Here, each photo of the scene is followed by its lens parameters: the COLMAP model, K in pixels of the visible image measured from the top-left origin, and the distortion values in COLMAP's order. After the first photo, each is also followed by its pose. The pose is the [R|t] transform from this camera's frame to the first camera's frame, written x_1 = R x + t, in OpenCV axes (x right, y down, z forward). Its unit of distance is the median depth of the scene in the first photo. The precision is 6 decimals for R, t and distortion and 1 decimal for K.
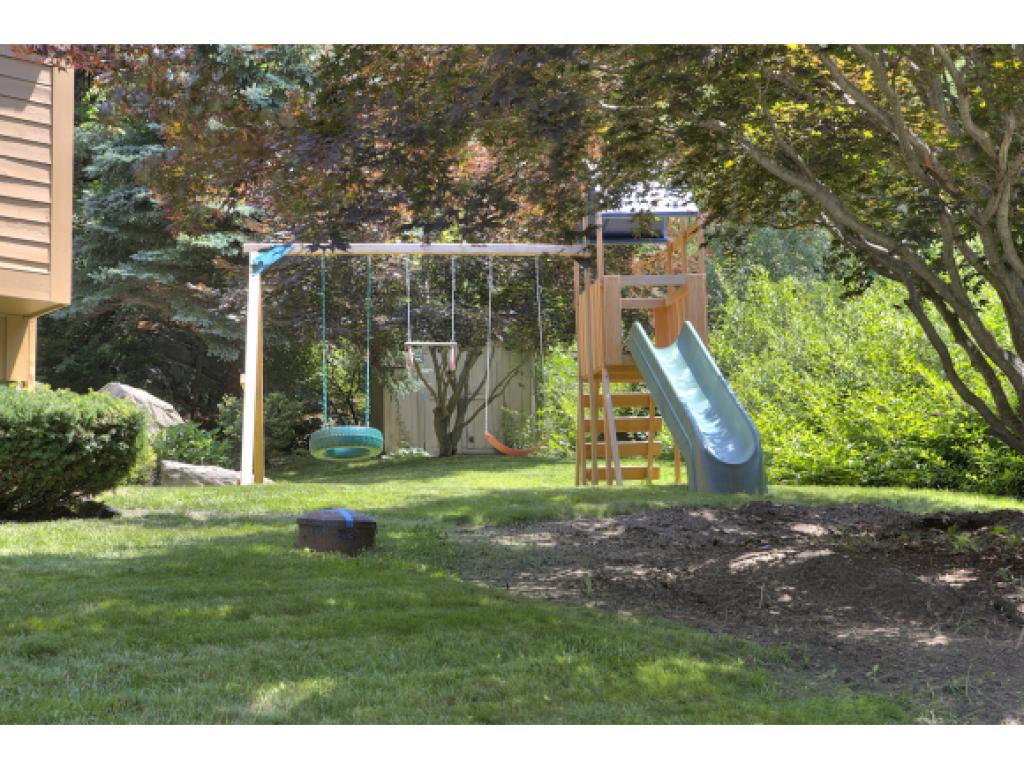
lens RADIAL K [[1875.1, 0, 512.0], [0, 1875.1, 384.5], [0, 0, 1]] dist [0.011288, -0.014016]
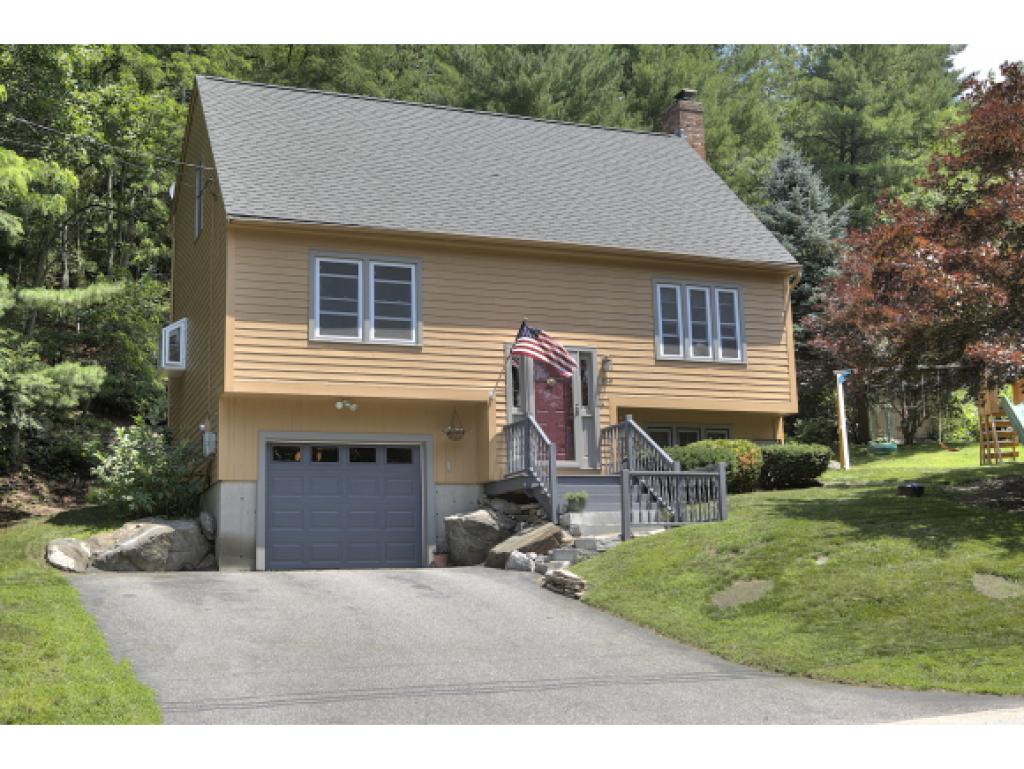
lens RADIAL K [[1286.4, 0, 512.0], [0, 1286.4, 384.5], [0, 0, 1]] dist [-0.011710, -0.028282]
pose [[0.953747, -0.059782, -0.294606, -0.067851], [0.061358, 0.998108, -0.003901, -0.104791], [0.294282, -0.014355, 0.955611, -1.022041]]
